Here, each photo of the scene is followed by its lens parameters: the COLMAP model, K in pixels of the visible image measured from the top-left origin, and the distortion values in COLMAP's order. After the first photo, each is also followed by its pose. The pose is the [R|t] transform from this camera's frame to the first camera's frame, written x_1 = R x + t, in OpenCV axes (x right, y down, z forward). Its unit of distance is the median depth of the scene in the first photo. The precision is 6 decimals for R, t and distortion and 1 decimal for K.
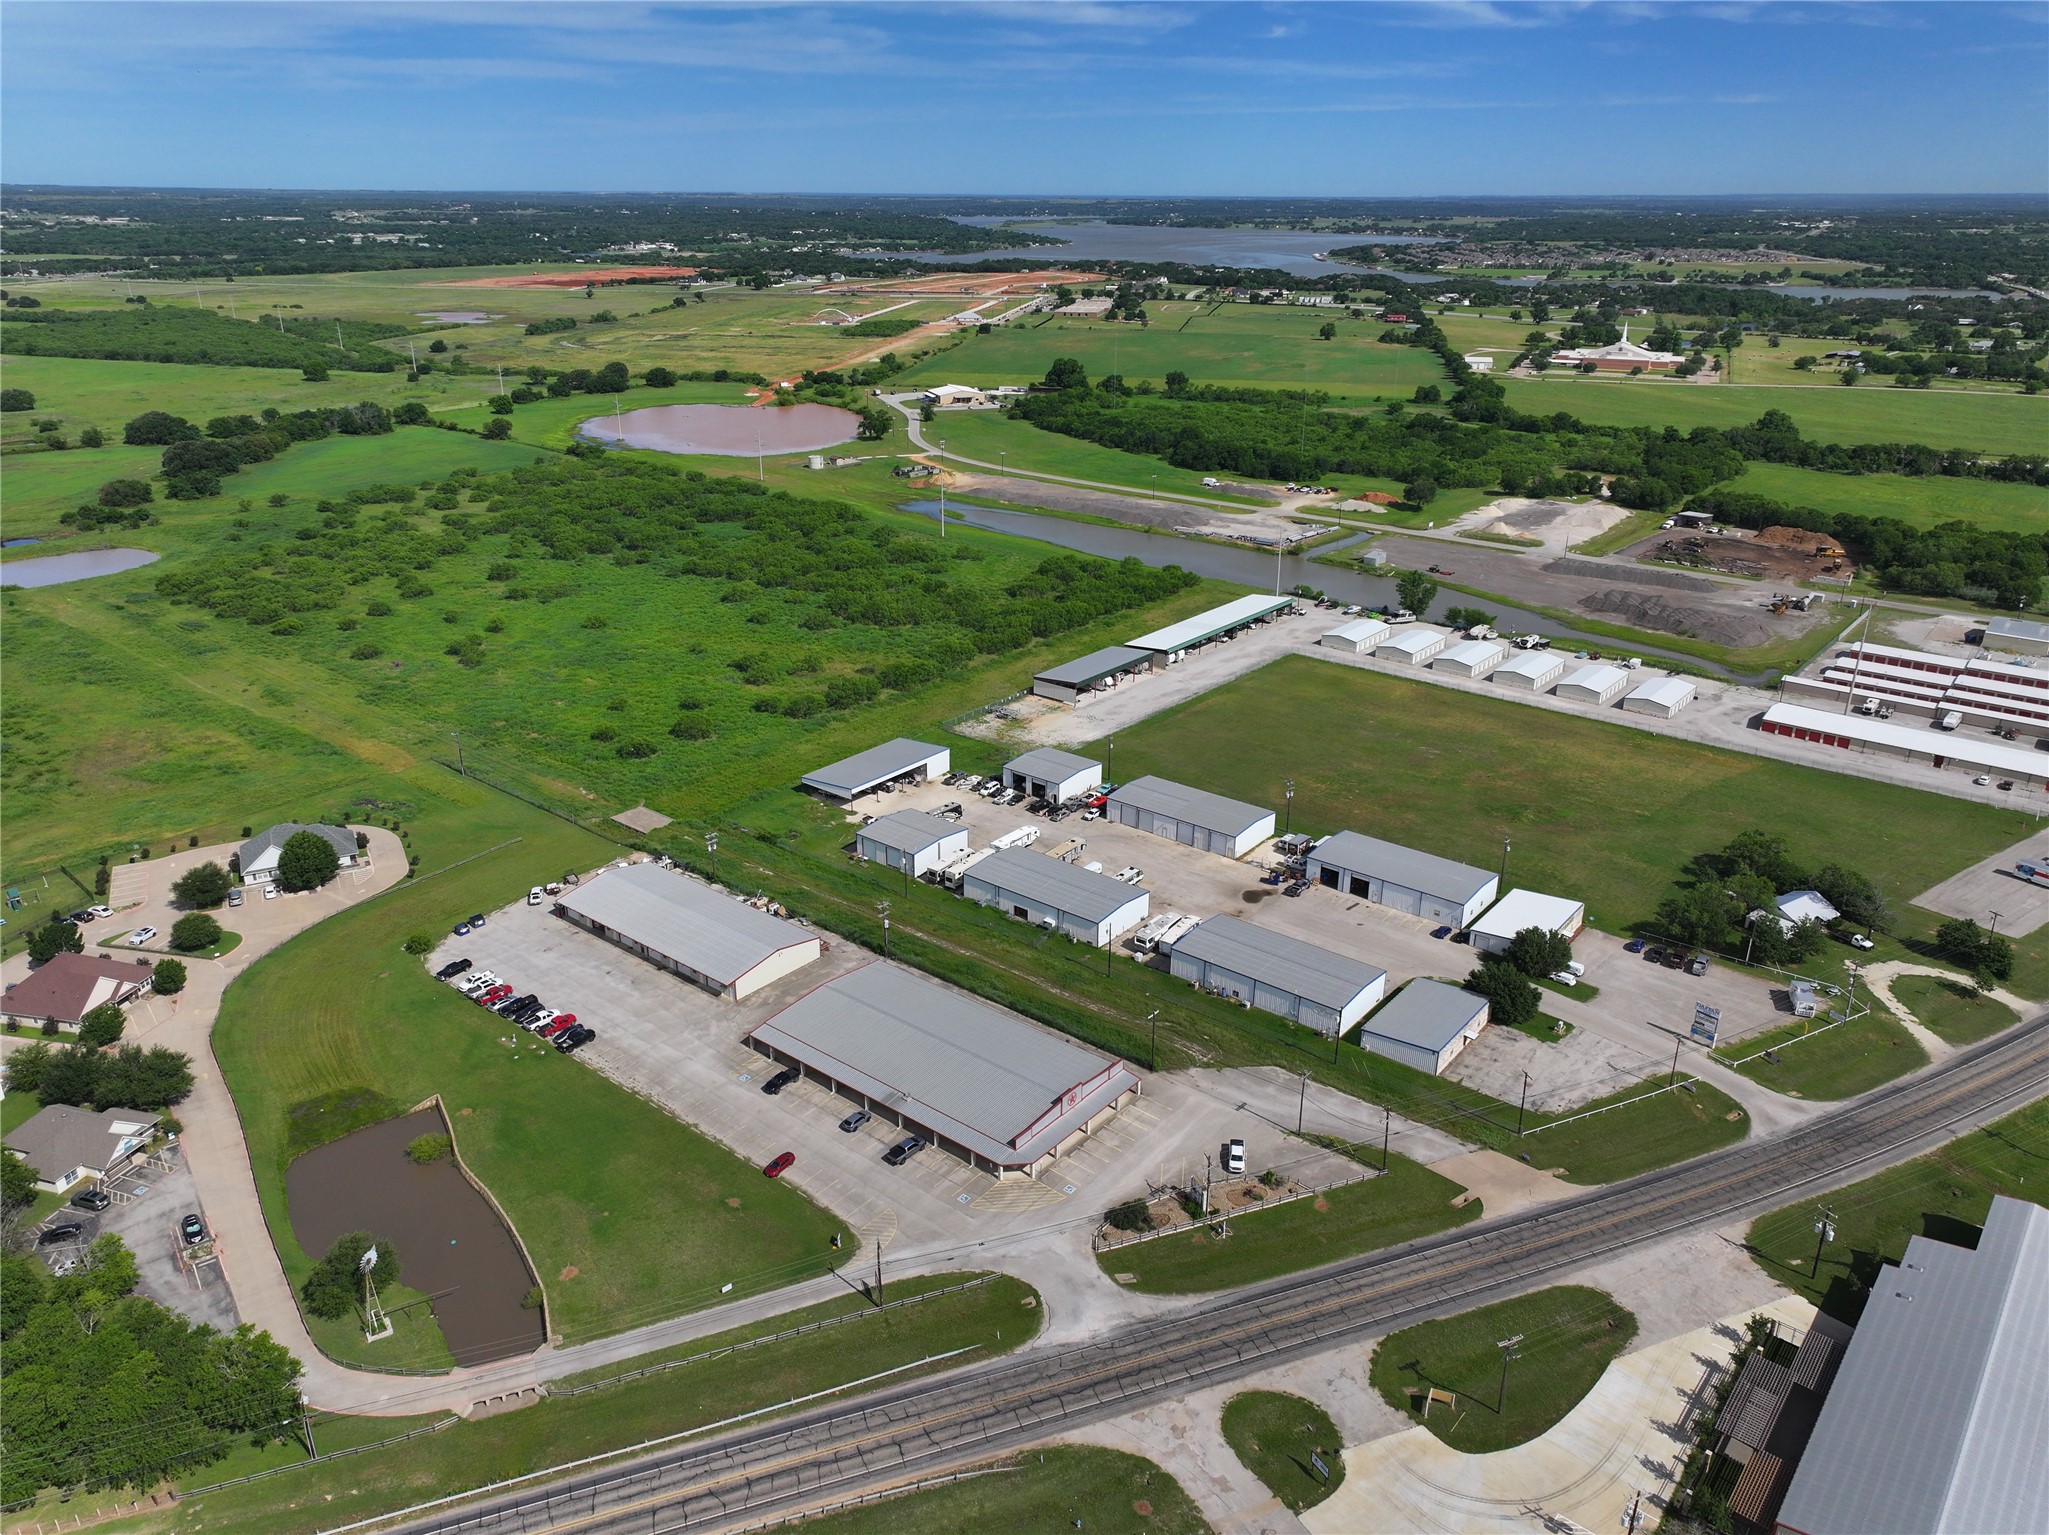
lens RADIAL K [[1440.7, 0, 1019.0], [0, 1440.7, 764.3], [0, 0, 1]] dist [0.005330, 0.008616]
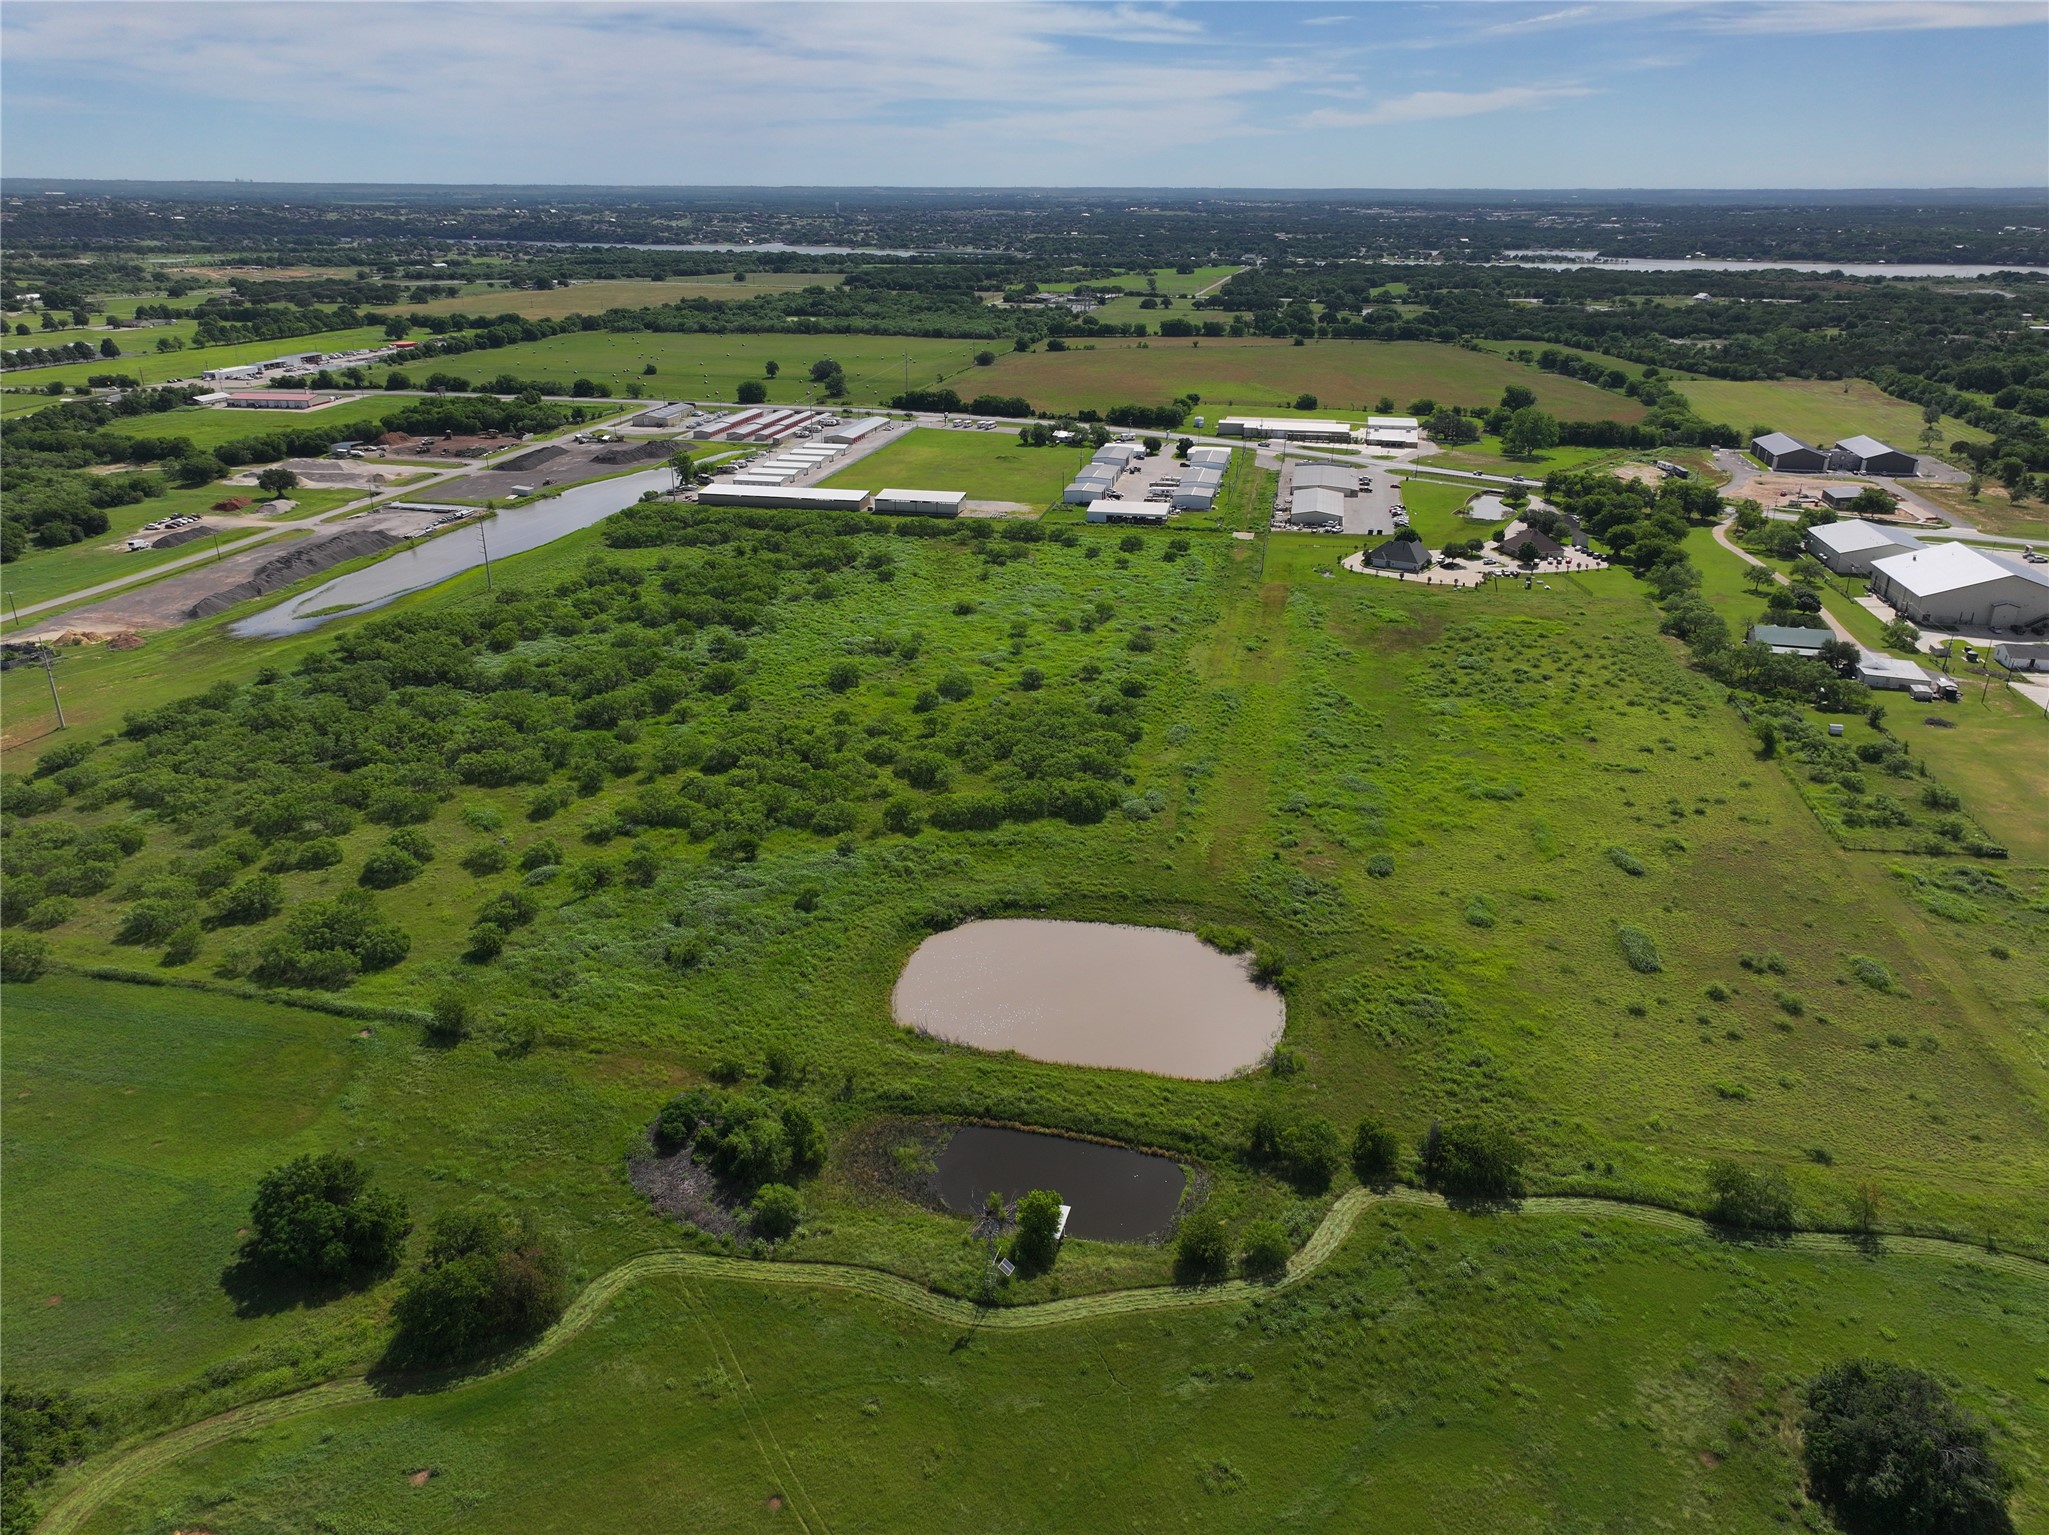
lens RADIAL K [[1440.7, 0, 1019.0], [0, 1440.7, 764.3], [0, 0, 1]] dist [0.005330, 0.008616]
pose [[-0.468386, -0.334441, 0.817780, -1.670446], [0.322256, 0.797157, 0.510581, -0.732336], [-0.822658, 0.502683, -0.265601, 1.813568]]
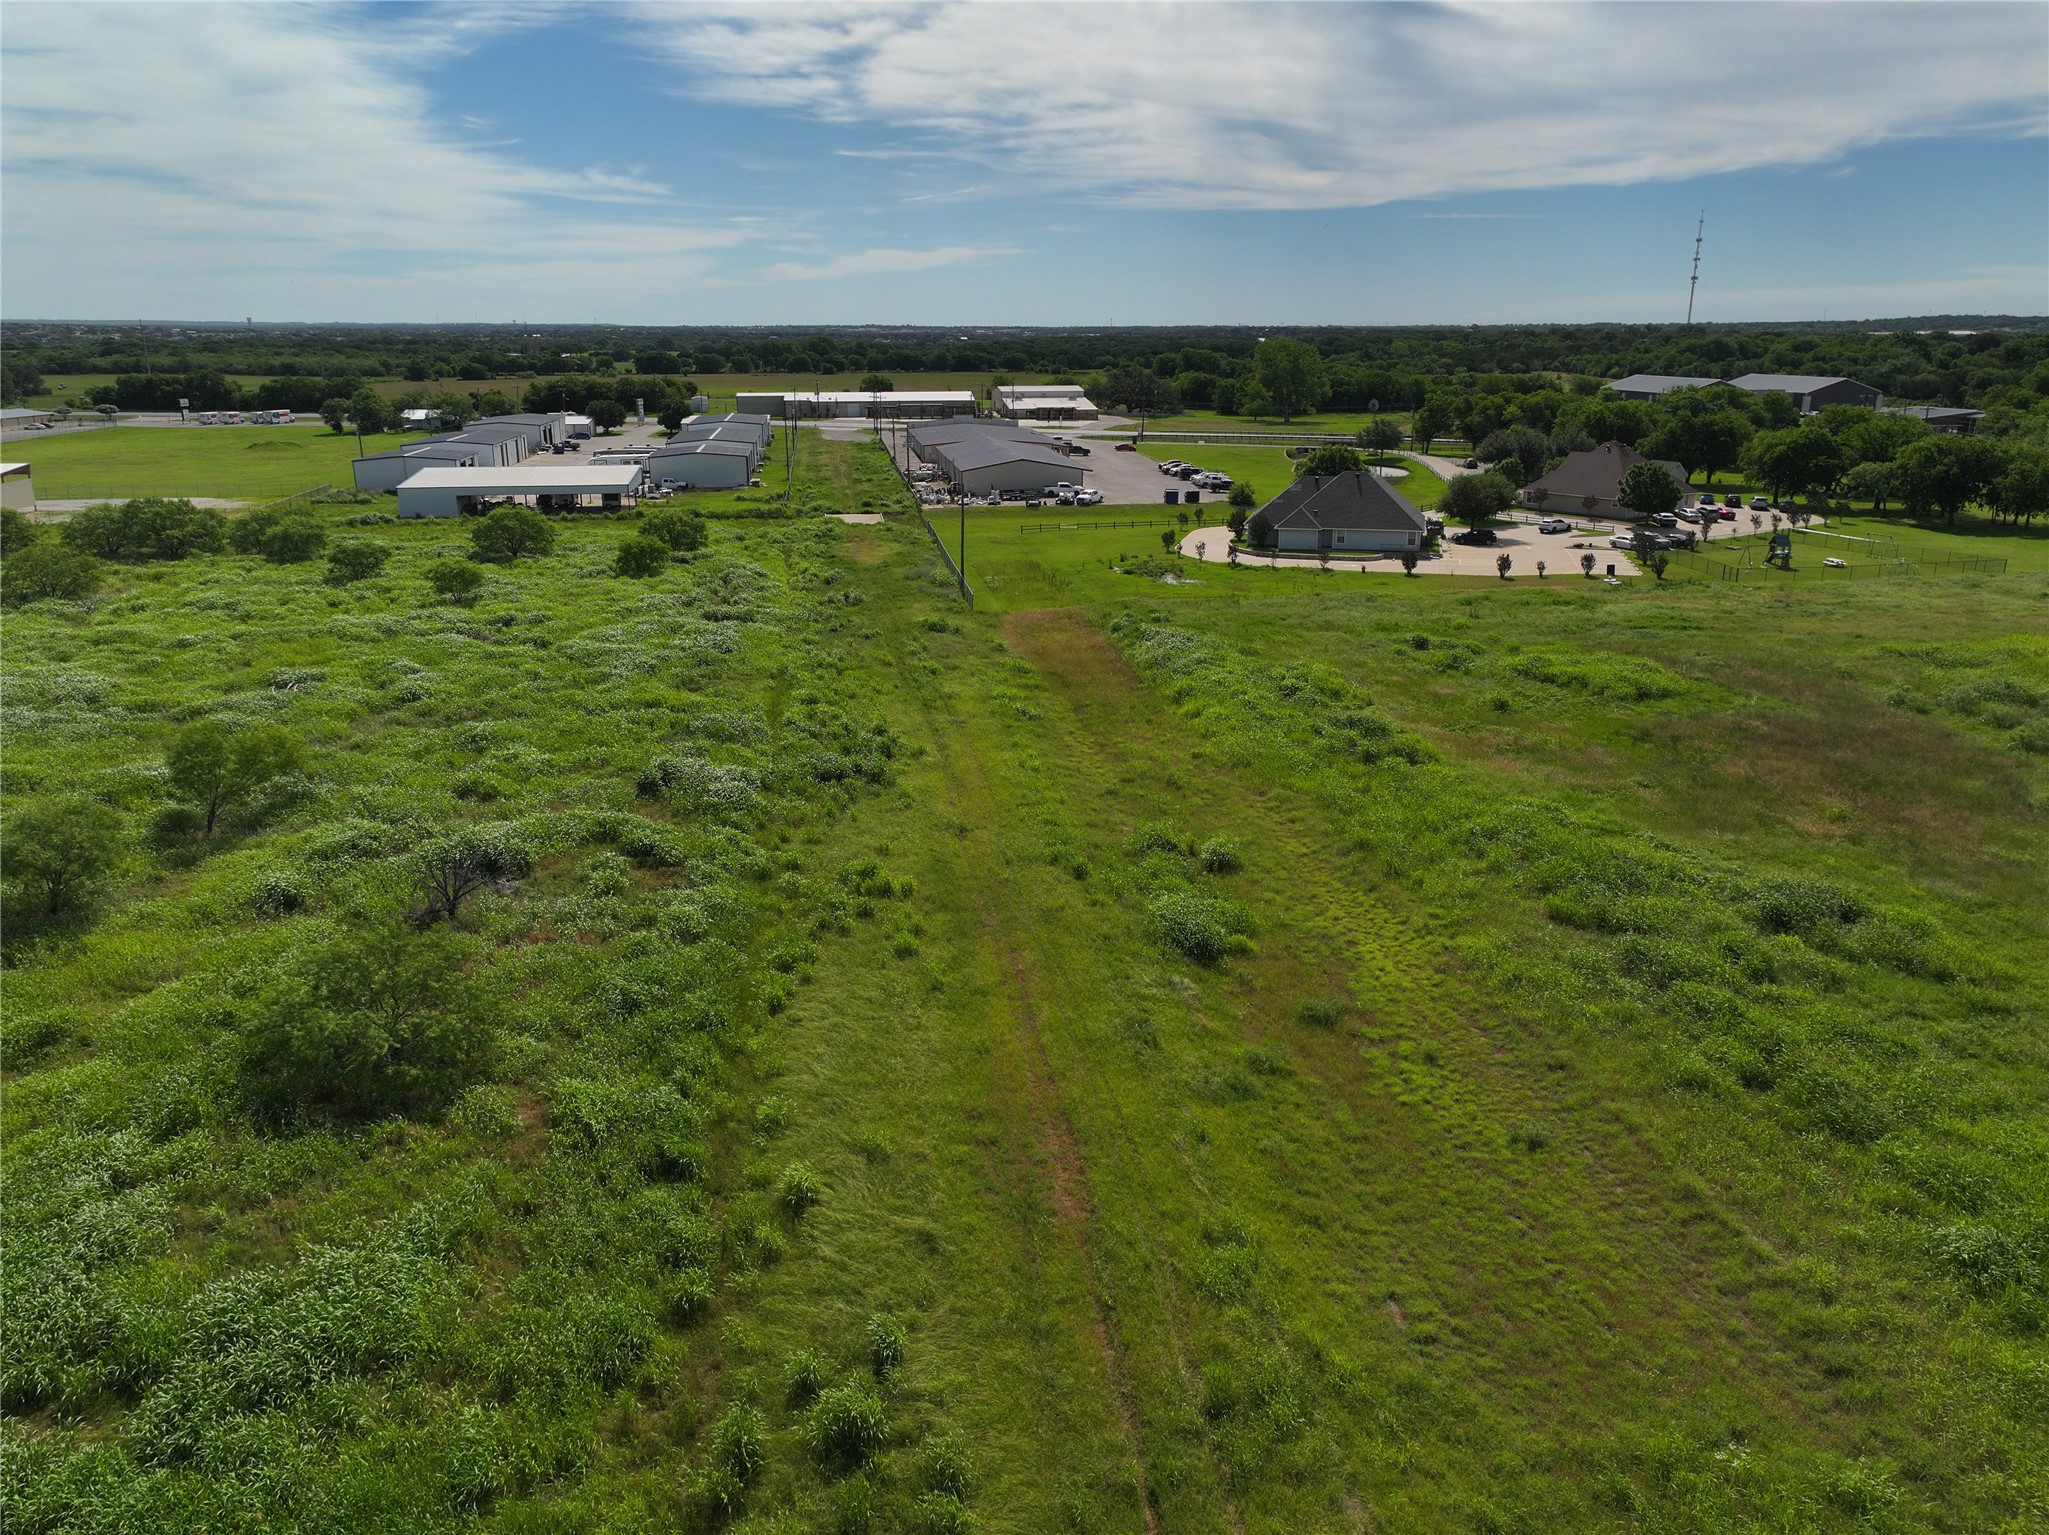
lens RADIAL K [[1444.7, 0, 1022.3], [0, 1444.7, 679.3], [0, 0, 1]] dist [0.004427, 0.006768]
pose [[-0.737393, -0.159124, 0.656453, -0.737268], [0.247485, 0.840626, 0.481767, -0.190464], [-0.628492, 0.517714, -0.580491, 1.332492]]
